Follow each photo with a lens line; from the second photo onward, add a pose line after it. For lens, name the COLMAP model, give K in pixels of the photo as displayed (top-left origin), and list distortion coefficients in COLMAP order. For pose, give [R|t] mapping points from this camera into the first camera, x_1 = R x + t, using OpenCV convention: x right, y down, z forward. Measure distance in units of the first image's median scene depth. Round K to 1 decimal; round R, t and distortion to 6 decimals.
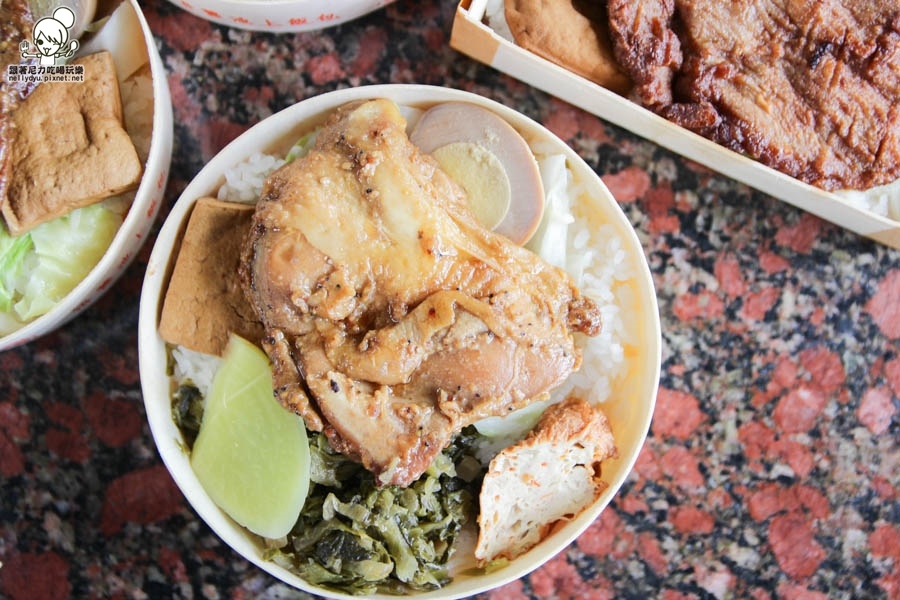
lens RADIAL K [[1190.4, 0, 450.0], [0, 1190.4, 300.0], [0, 0, 1]] dist [-0.054824, 0.048998]
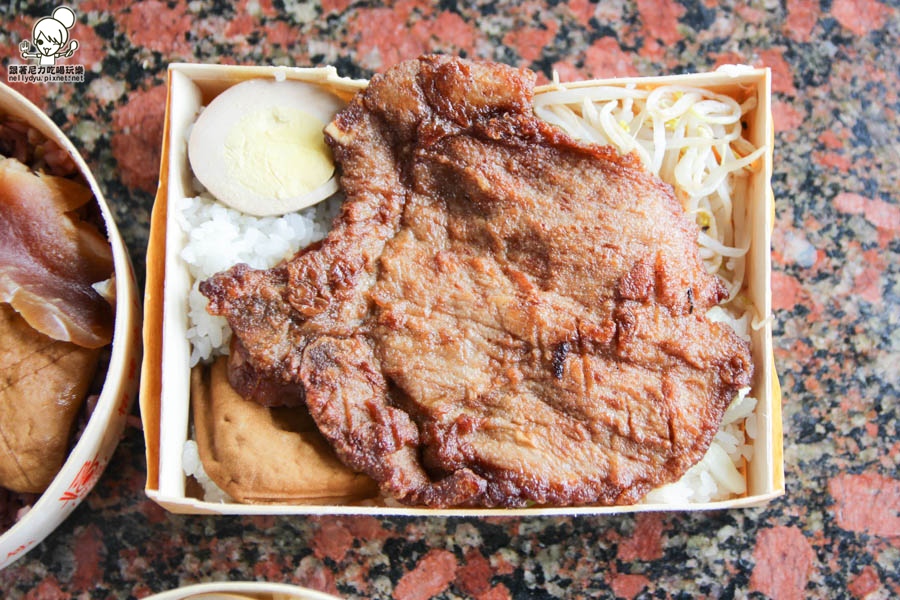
lens RADIAL K [[1345.5, 0, 494.7], [0, 1345.5, 296.5], [0, 0, 1]] dist [-0.050079, 0.007758]
pose [[0.907267, -0.409810, 0.094452, 0.195728], [0.419785, 0.896048, -0.144493, -0.127310], [-0.025419, 0.170743, 0.984988, 0.033285]]
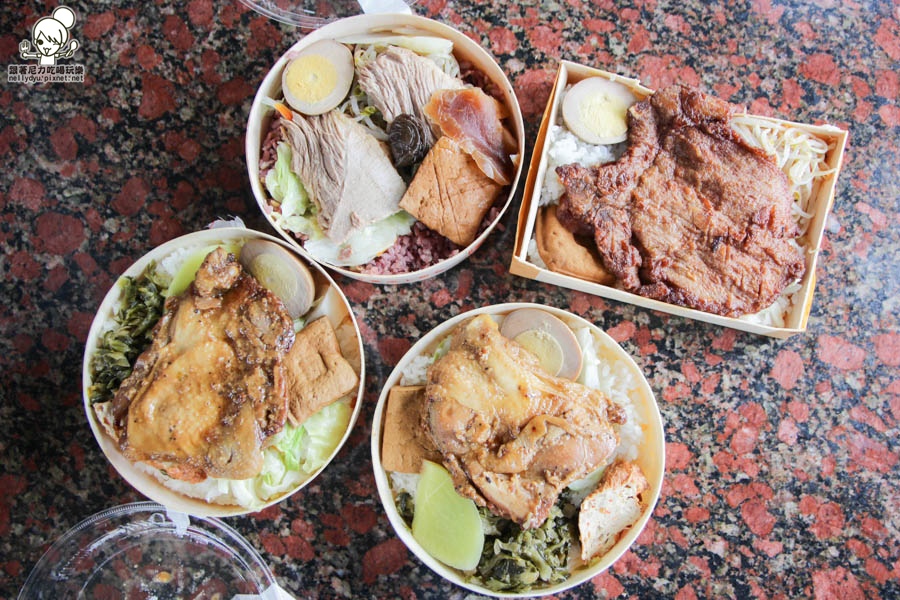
lens RADIAL K [[819.9, 0, 473.7], [0, 819.9, 319.0], [0, 0, 1]] dist [-0.102312, 0.099999]
pose [[0.982967, -0.183625, -0.007671, -0.059813], [0.182644, 0.980656, -0.070391, -0.076298], [0.020448, 0.067791, 0.997490, -0.226420]]
